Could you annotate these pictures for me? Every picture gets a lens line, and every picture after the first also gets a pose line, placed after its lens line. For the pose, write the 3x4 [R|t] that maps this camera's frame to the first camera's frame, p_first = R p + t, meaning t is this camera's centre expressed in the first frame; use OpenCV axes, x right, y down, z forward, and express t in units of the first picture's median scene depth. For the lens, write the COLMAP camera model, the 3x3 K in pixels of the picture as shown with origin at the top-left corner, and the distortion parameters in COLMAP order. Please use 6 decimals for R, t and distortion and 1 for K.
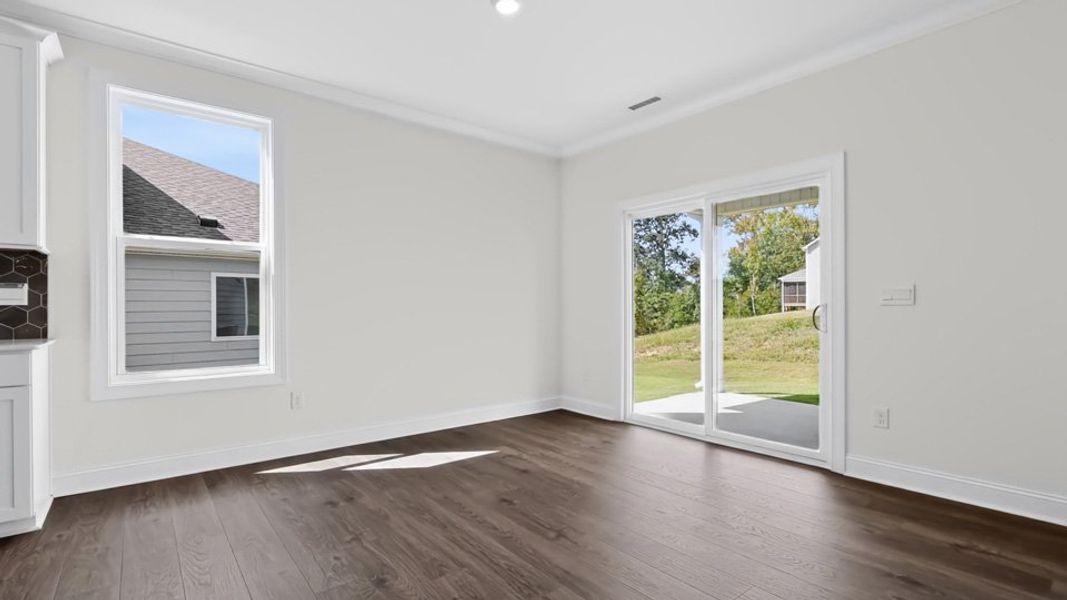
lens RADIAL K [[504.4, 0, 531.1], [0, 504.4, 302.1], [0, 0, 1]] dist [0.018220, 0.000521]
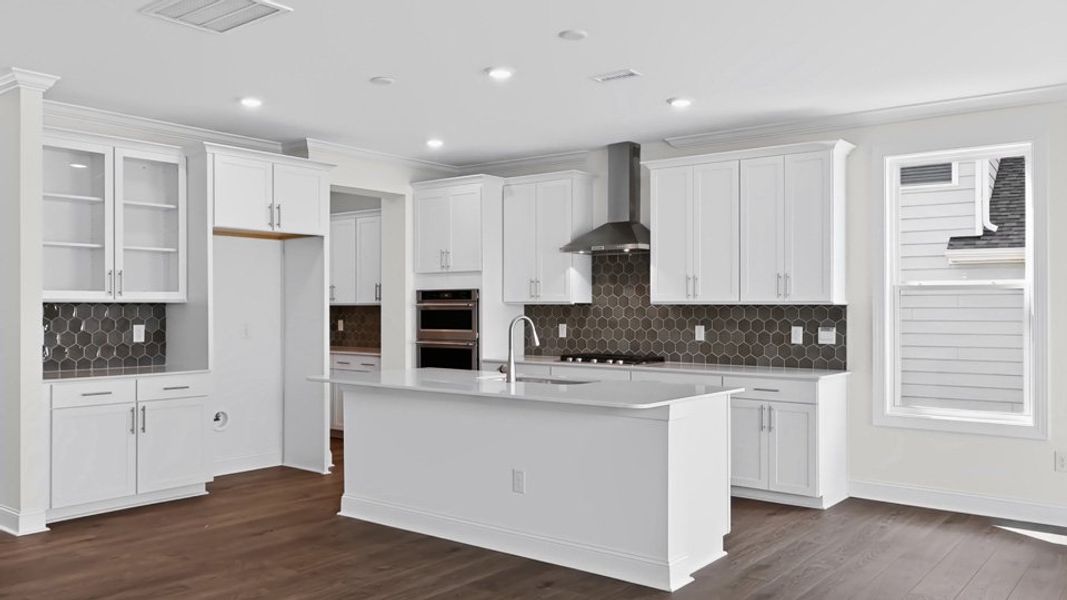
lens RADIAL K [[857.9, 0, 534.5], [0, 857.9, 303.9], [0, 0, 1]] dist [0.007974, 0.001111]
pose [[0.230388, -0.000529, -0.973099, 0.586863], [0.005853, 0.999983, 0.000842, -0.062321], [0.973081, -0.005889, 0.230387, -0.151346]]
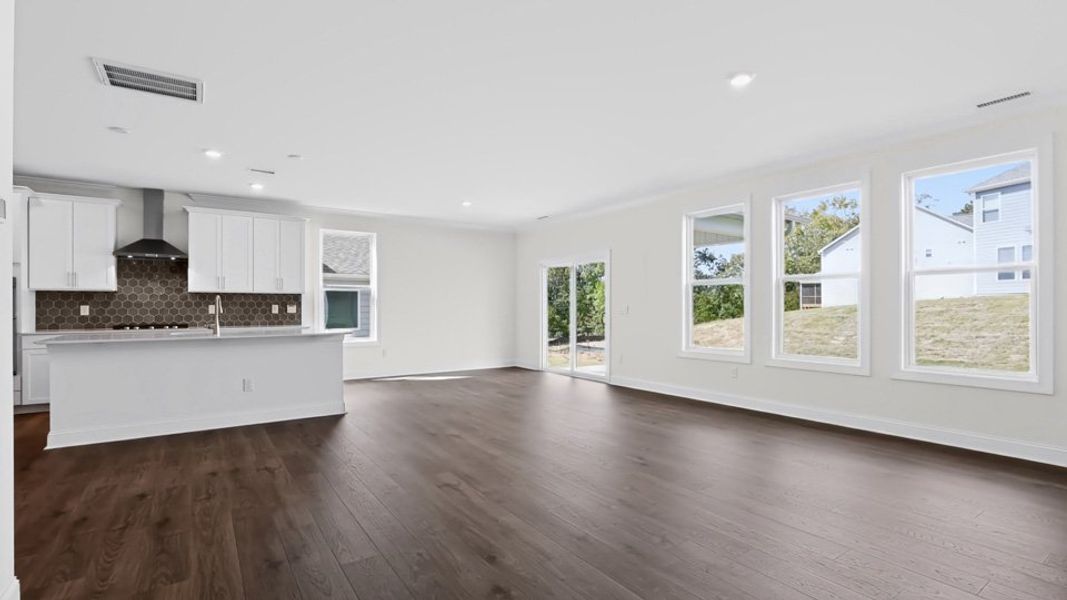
lens RADIAL K [[504.4, 0, 536.7], [0, 504.4, 302.9], [0, 0, 1]] dist [0.018220, 0.000521]
pose [[0.997534, 0.001318, -0.070169, 0.305502], [-0.001071, 0.999993, 0.003562, -0.035484], [0.070173, -0.003478, 0.997529, -0.985759]]
